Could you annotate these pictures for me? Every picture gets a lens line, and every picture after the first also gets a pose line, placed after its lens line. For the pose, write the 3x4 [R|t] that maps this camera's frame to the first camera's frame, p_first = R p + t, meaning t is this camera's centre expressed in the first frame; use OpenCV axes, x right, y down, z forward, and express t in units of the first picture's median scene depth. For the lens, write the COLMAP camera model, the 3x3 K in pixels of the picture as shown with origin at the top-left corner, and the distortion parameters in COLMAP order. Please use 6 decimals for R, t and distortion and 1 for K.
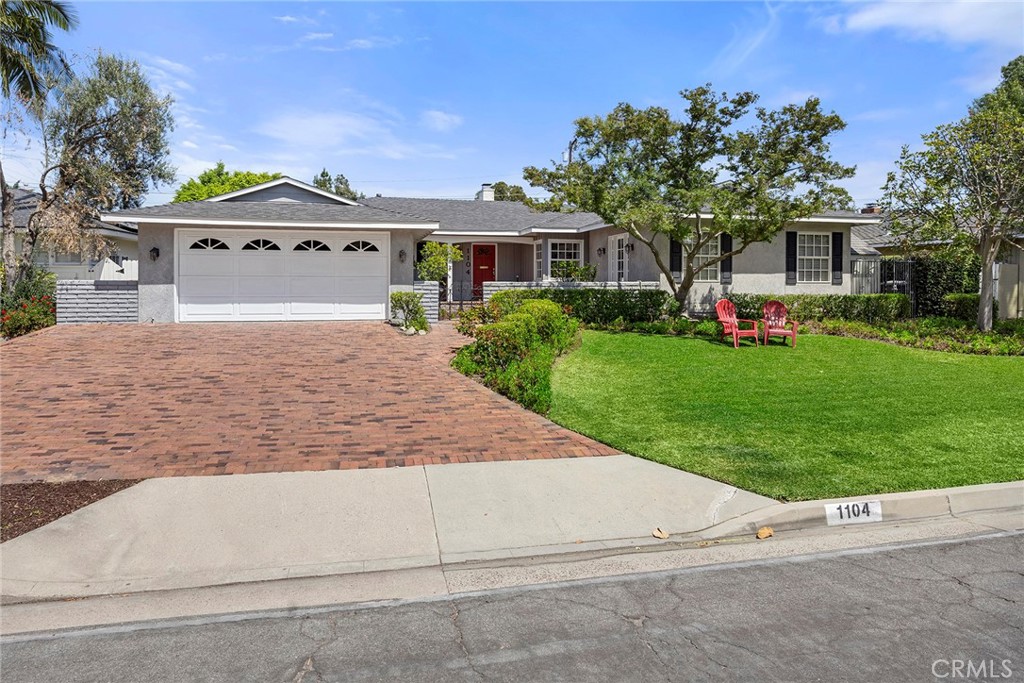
lens RADIAL K [[678.9, 0, 511.1], [0, 678.9, 341.9], [0, 0, 1]] dist [-0.004146, -0.000864]
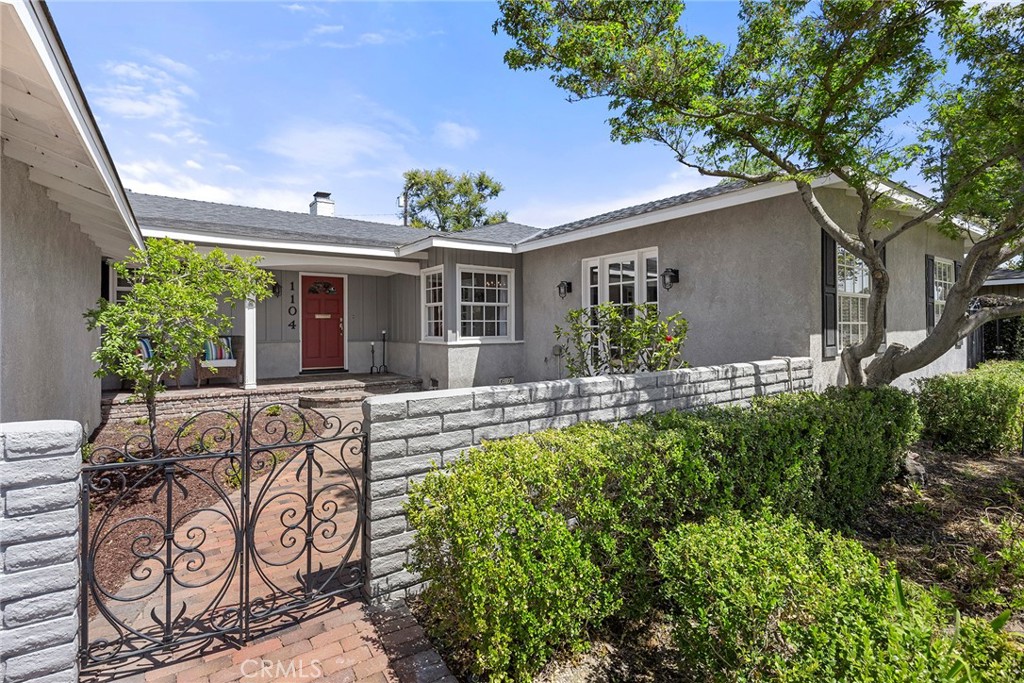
lens RADIAL K [[491.3, 0, 511.9], [0, 491.3, 340.1], [0, 0, 1]] dist [-0.000704, -0.000005]
pose [[0.938504, -0.014703, 0.344956, -0.036933], [0.033667, 0.998229, -0.049049, -0.071050], [-0.343624, 0.057646, 0.937337, 0.620194]]
